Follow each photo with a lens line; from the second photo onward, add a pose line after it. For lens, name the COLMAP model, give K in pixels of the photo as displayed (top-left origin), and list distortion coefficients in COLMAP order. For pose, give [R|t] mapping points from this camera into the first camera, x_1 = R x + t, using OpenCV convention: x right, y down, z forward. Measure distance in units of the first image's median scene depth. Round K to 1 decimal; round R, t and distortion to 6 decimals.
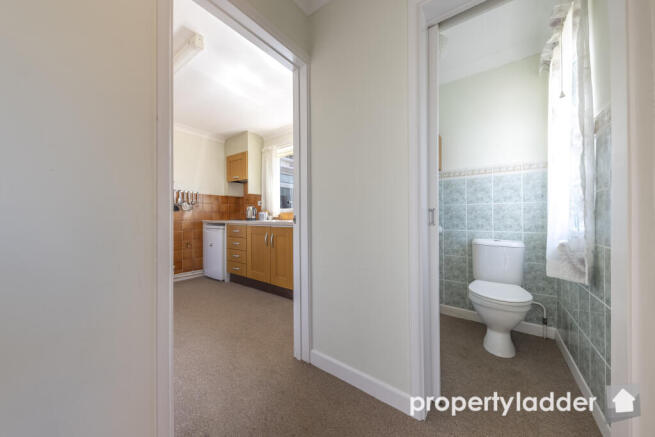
lens RADIAL K [[225.4, 0, 327.7], [0, 225.4, 216.0], [0, 0, 1]] dist [0.000594, -0.000103]
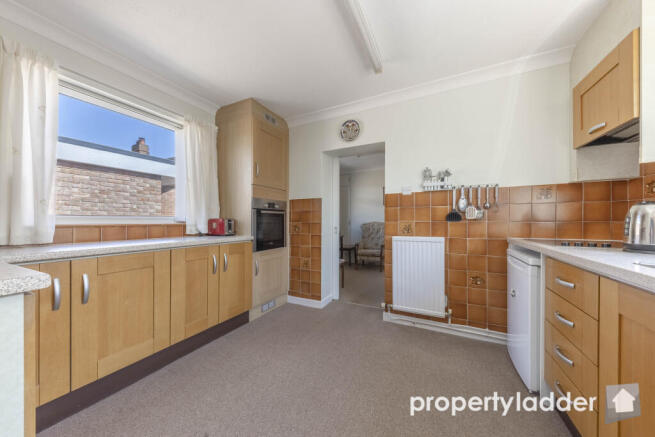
lens RADIAL K [[225.4, 0, 327.5], [0, 225.4, 223.4], [0, 0, 1]] dist [0.000594, -0.000103]
pose [[0.165115, 0.011440, -0.986208, -0.119483], [-0.005407, 0.999928, 0.010694, -0.016780], [0.986260, 0.003566, 0.165165, 0.517763]]
